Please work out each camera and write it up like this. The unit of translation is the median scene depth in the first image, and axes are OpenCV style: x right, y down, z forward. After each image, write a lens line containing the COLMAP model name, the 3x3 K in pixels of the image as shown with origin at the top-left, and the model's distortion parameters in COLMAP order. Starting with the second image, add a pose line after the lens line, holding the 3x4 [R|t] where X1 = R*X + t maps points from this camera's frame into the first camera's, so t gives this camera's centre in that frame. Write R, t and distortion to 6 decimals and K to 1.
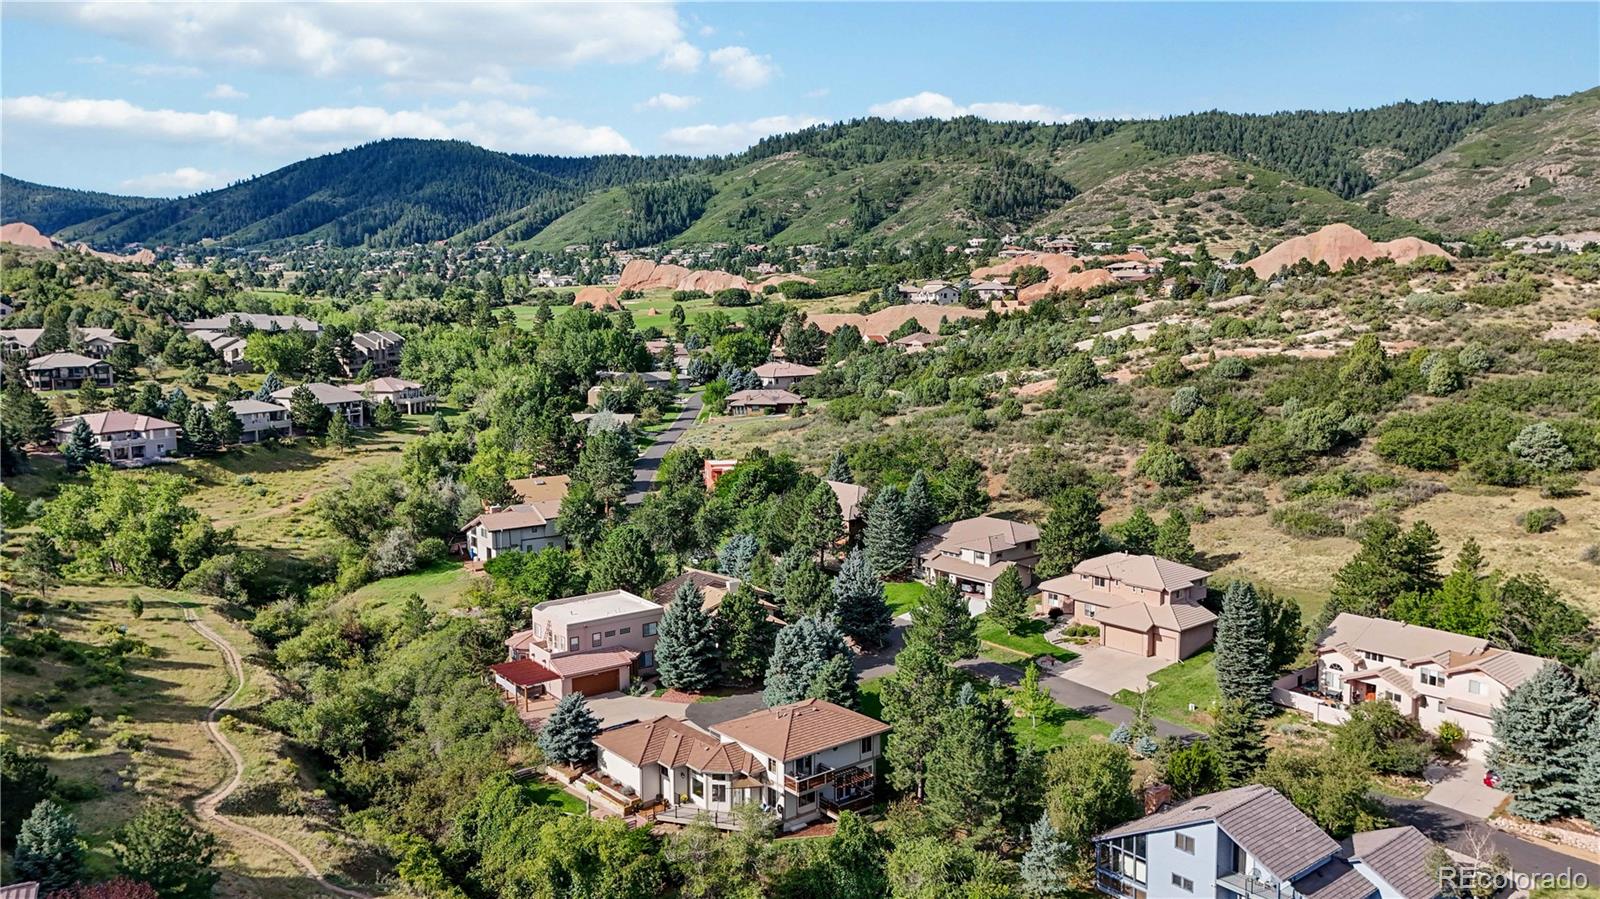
lens RADIAL K [[1174.9, 0, 806.1], [0, 1174.9, 441.4], [0, 0, 1]] dist [0.079740, -0.076554]
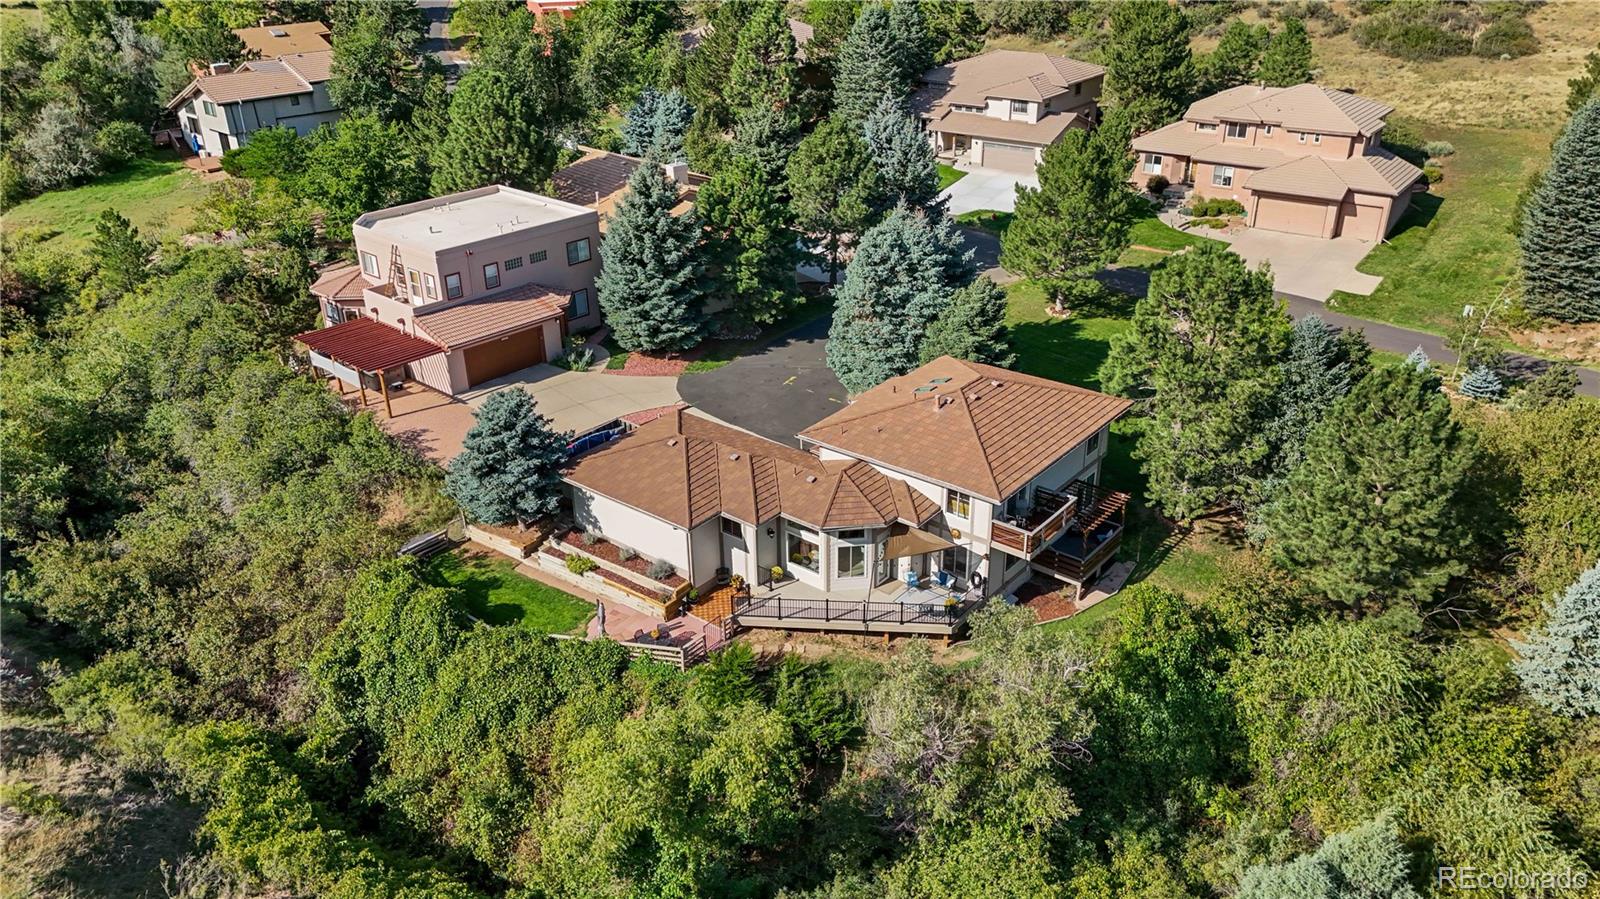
lens RADIAL K [[1174.9, 0, 806.5], [0, 1174.9, 450.0], [0, 0, 1]] dist [0.079740, -0.076554]
pose [[0.978136, -0.098458, 0.183184, -0.101844], [0.031672, 0.941081, 0.336695, 0.045257], [-0.205541, -0.323531, 0.923624, 0.310408]]
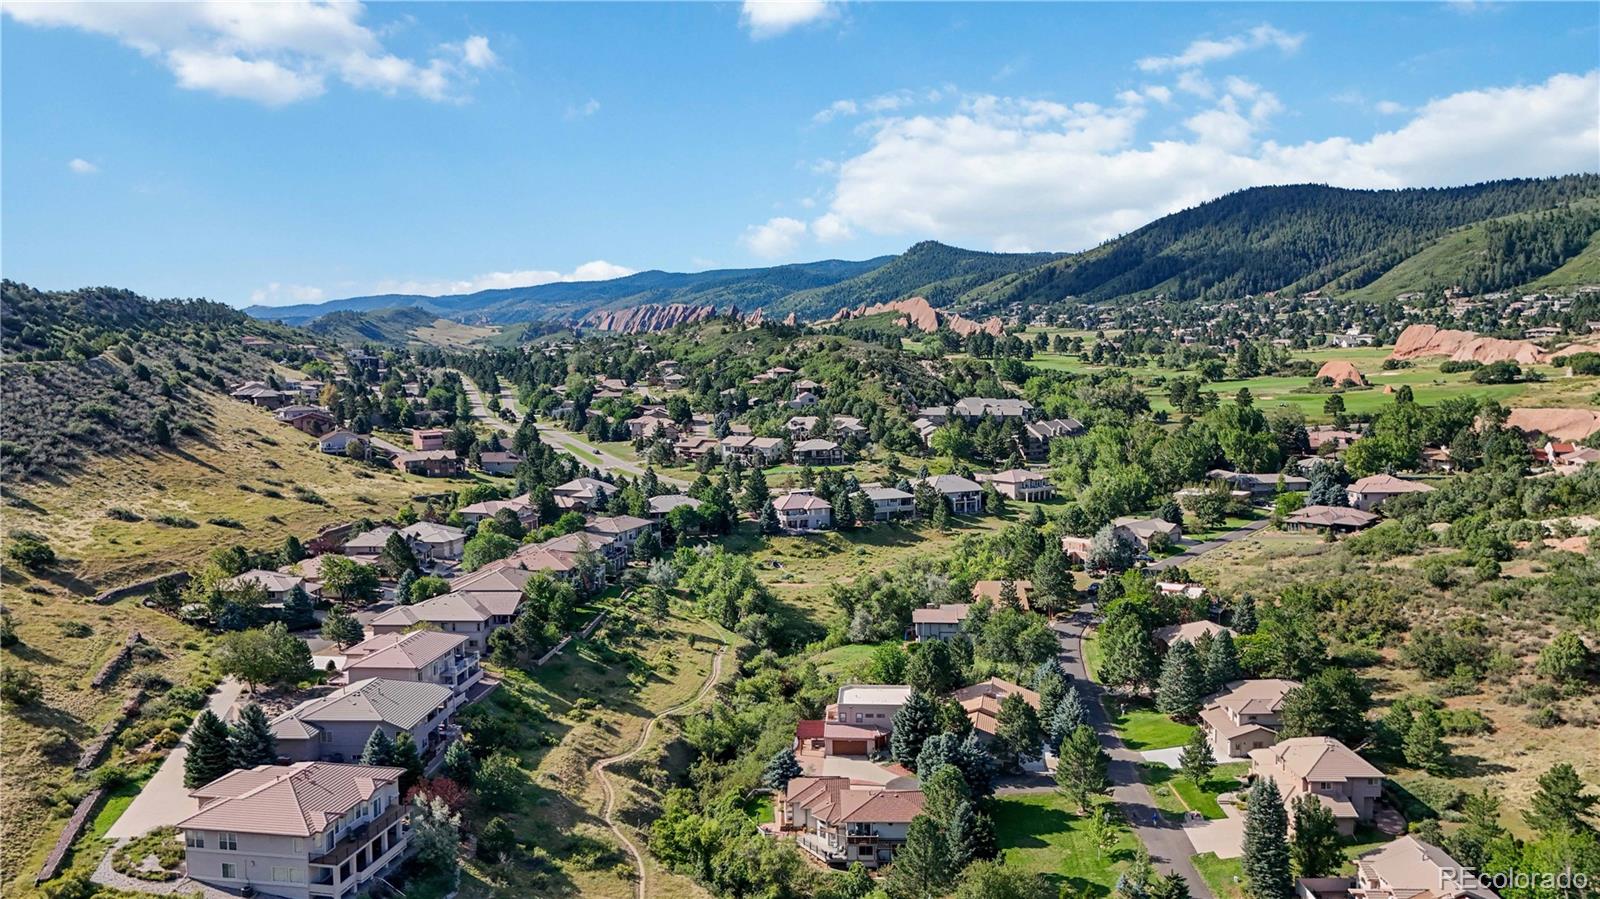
lens RADIAL K [[1174.9, 0, 816.3], [0, 1174.9, 452.1], [0, 0, 1]] dist [0.079740, -0.076554]
pose [[0.763289, 0.056367, -0.643594, 0.506848], [-0.069084, 0.997596, 0.005438, -0.119528], [0.642353, 0.040311, 0.765348, -0.126334]]
